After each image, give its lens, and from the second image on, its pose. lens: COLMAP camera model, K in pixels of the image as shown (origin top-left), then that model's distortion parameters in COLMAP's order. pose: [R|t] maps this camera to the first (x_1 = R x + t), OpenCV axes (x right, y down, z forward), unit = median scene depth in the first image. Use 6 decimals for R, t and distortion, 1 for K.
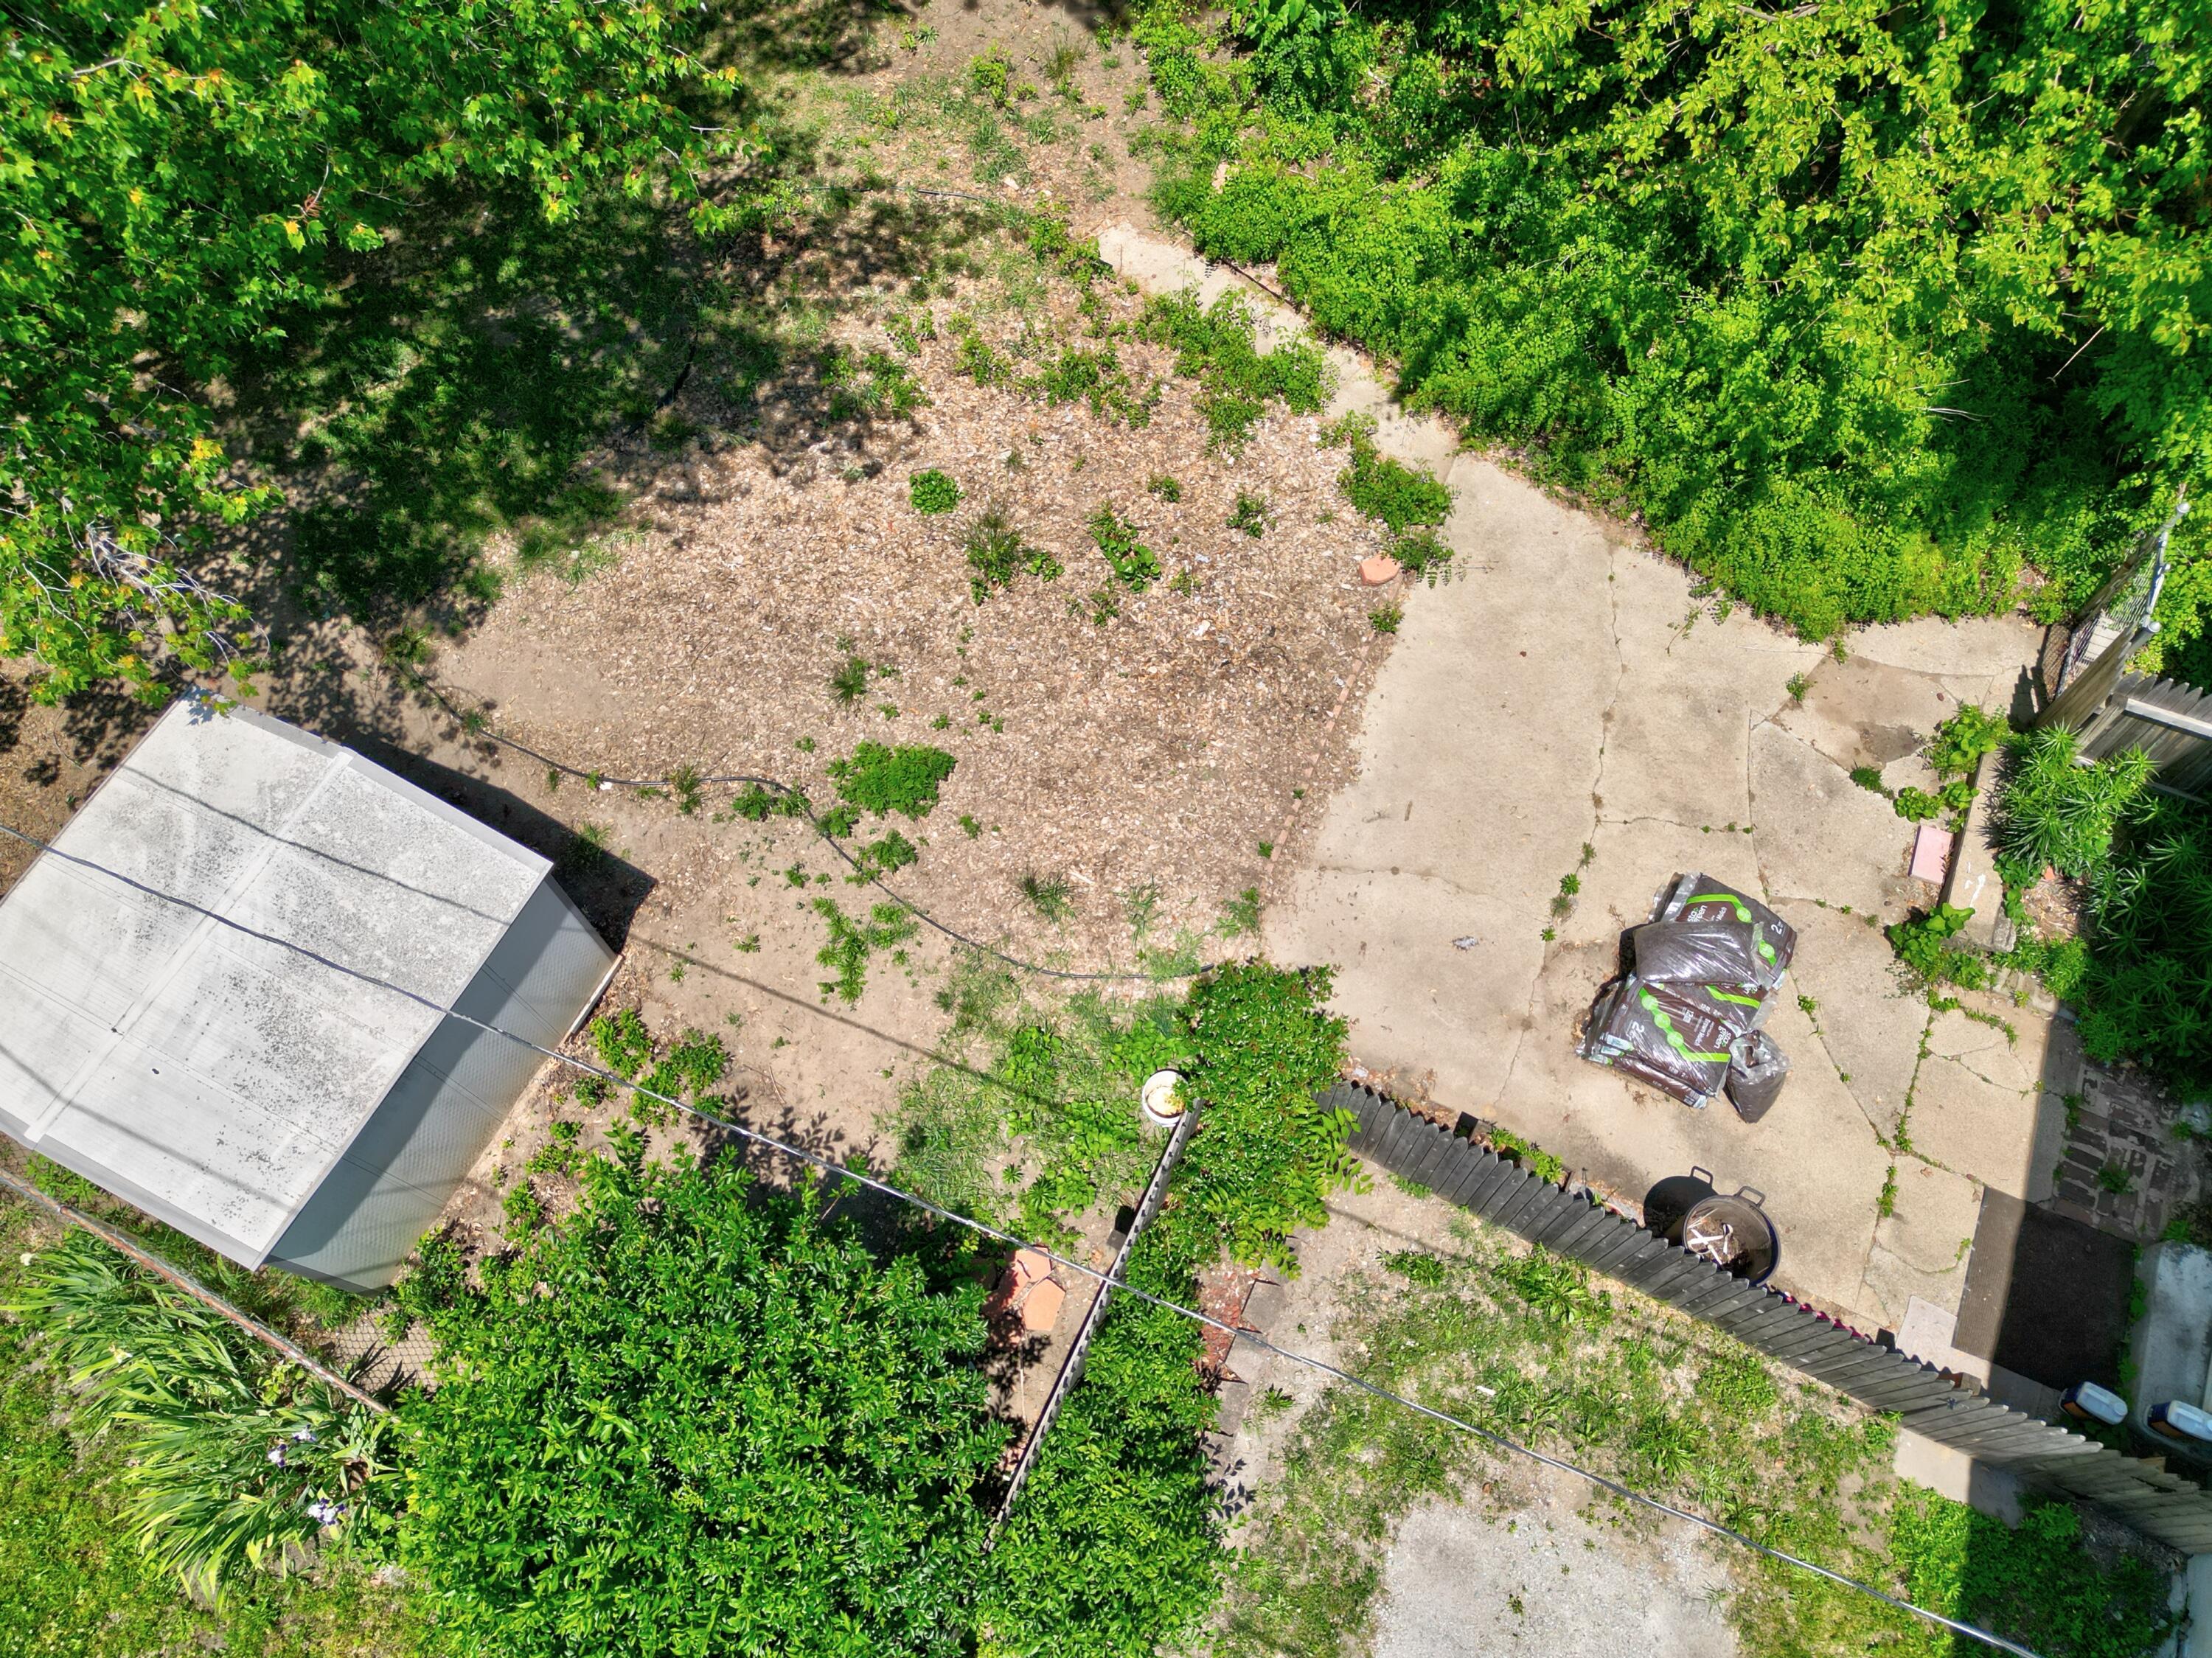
lens RADIAL K [[1543.6, 0, 1118.2], [0, 1543.6, 823.1], [0, 0, 1]] dist [0.057183, -0.037866]
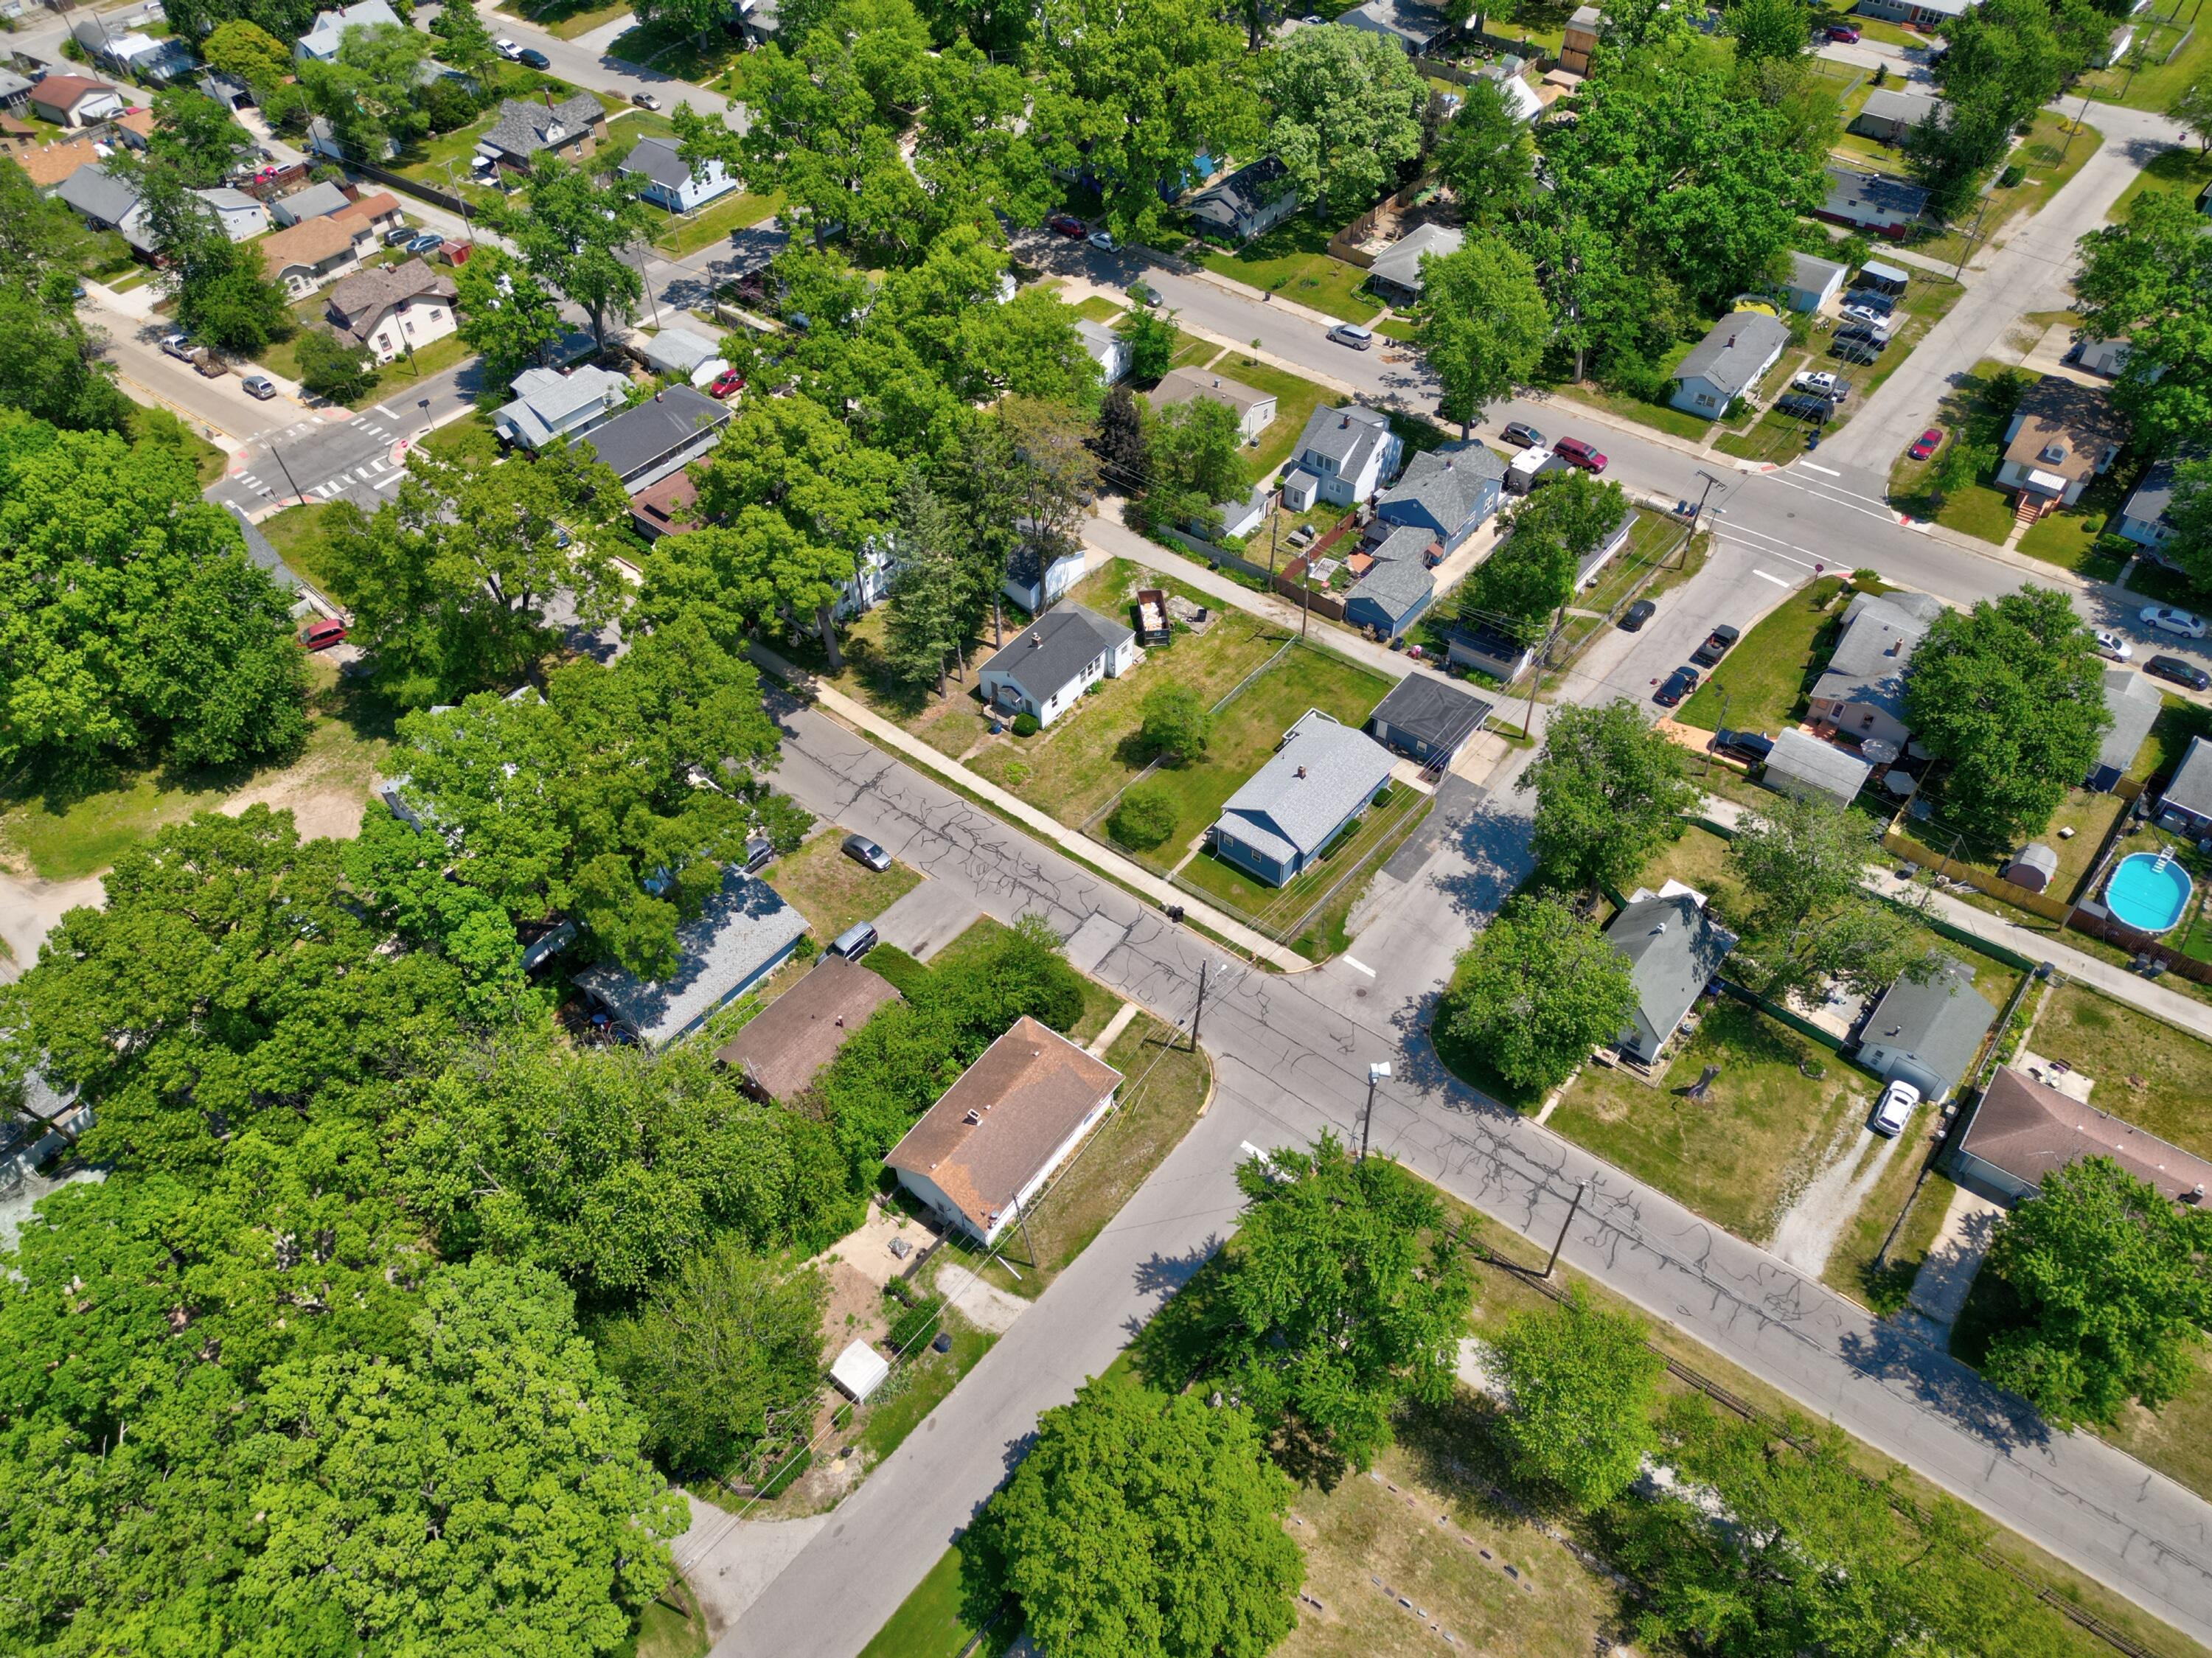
lens RADIAL K [[1543.6, 0, 1118.2], [0, 1543.6, 823.1], [0, 0, 1]] dist [0.057183, -0.037866]
pose [[0.206197, -0.709606, 0.673752, -3.719372], [0.883935, 0.430405, 0.182787, -1.486862], [-0.419693, 0.557863, 0.715993, -7.453646]]
